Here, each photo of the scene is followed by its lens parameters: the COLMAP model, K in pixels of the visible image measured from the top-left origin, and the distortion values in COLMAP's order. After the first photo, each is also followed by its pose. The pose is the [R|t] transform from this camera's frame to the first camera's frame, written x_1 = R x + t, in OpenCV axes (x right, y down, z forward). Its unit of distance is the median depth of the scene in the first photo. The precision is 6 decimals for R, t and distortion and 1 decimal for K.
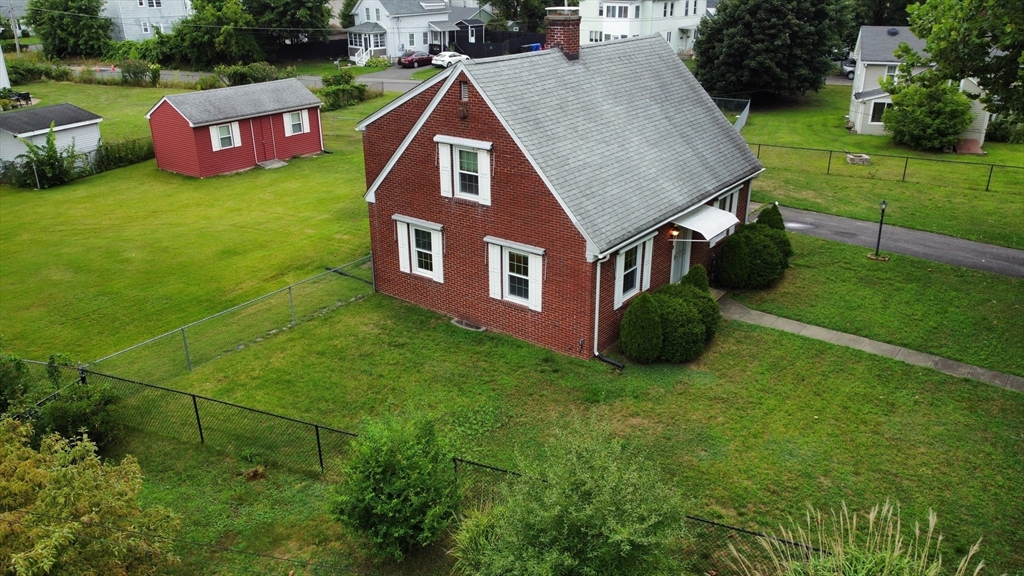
lens RADIAL K [[781.5, 0, 509.4], [0, 781.5, 282.7], [0, 0, 1]] dist [-0.012393, -0.005055]
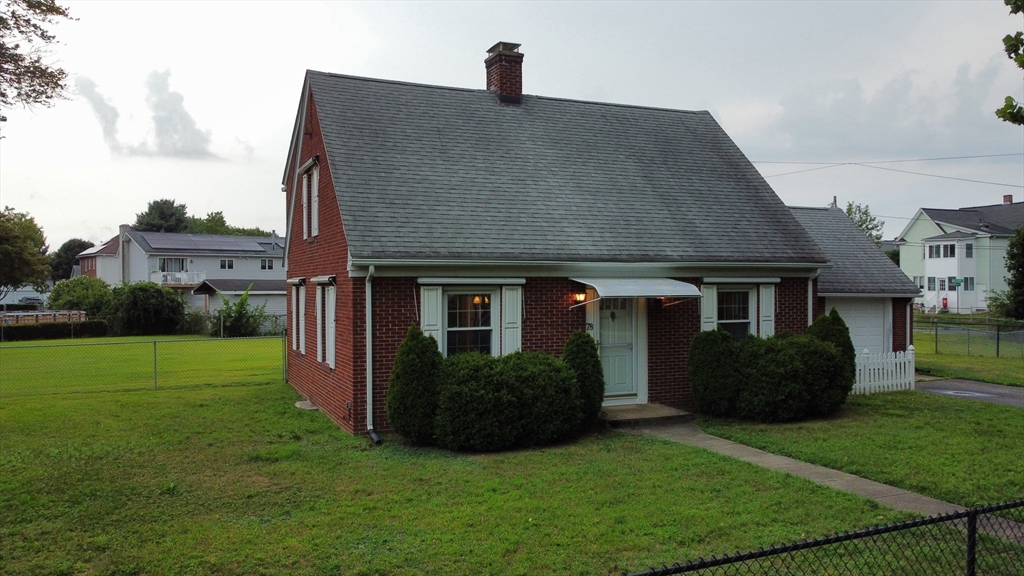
lens RADIAL K [[781.5, 0, 512.2], [0, 781.5, 293.5], [0, 0, 1]] dist [-0.012393, -0.005055]
pose [[0.874079, 0.004282, -0.485765, 0.141809], [-0.180522, 0.931216, -0.316620, 0.045208], [0.450996, 0.364442, 0.814730, 0.124229]]
